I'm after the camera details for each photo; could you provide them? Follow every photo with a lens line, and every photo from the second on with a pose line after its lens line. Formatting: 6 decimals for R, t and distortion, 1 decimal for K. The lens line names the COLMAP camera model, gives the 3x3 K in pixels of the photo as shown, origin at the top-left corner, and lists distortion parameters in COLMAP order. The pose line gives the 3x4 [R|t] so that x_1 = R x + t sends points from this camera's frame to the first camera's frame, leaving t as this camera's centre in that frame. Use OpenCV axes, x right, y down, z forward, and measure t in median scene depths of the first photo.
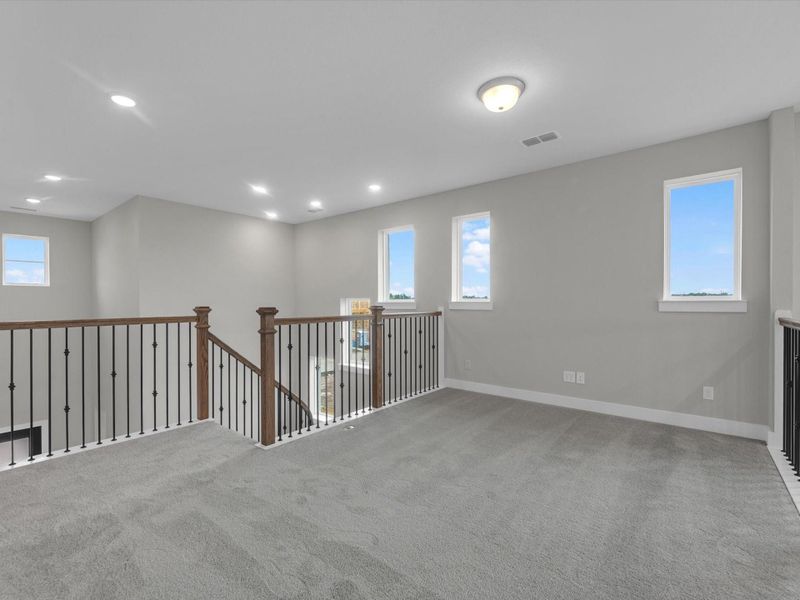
lens RADIAL K [[368.9, 0, 402.4], [0, 368.9, 303.7], [0, 0, 1]] dist [0.001131, 0.000295]
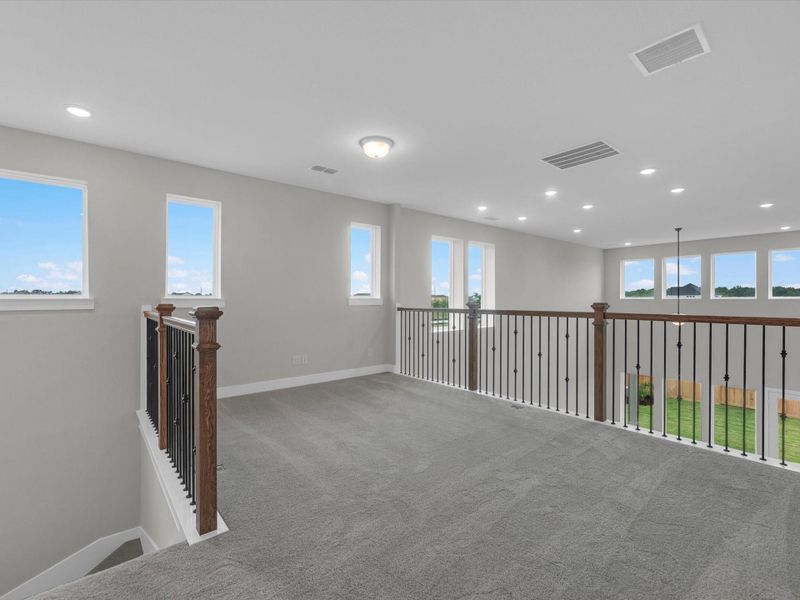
lens RADIAL K [[368.9, 0, 402.4], [0, 368.9, 303.7], [0, 0, 1]] dist [0.001131, 0.000295]
pose [[0.189581, -0.012367, 0.981787, -0.906856], [0.002229, 0.999924, 0.012165, -0.006554], [-0.981863, -0.000118, 0.189594, 0.567547]]
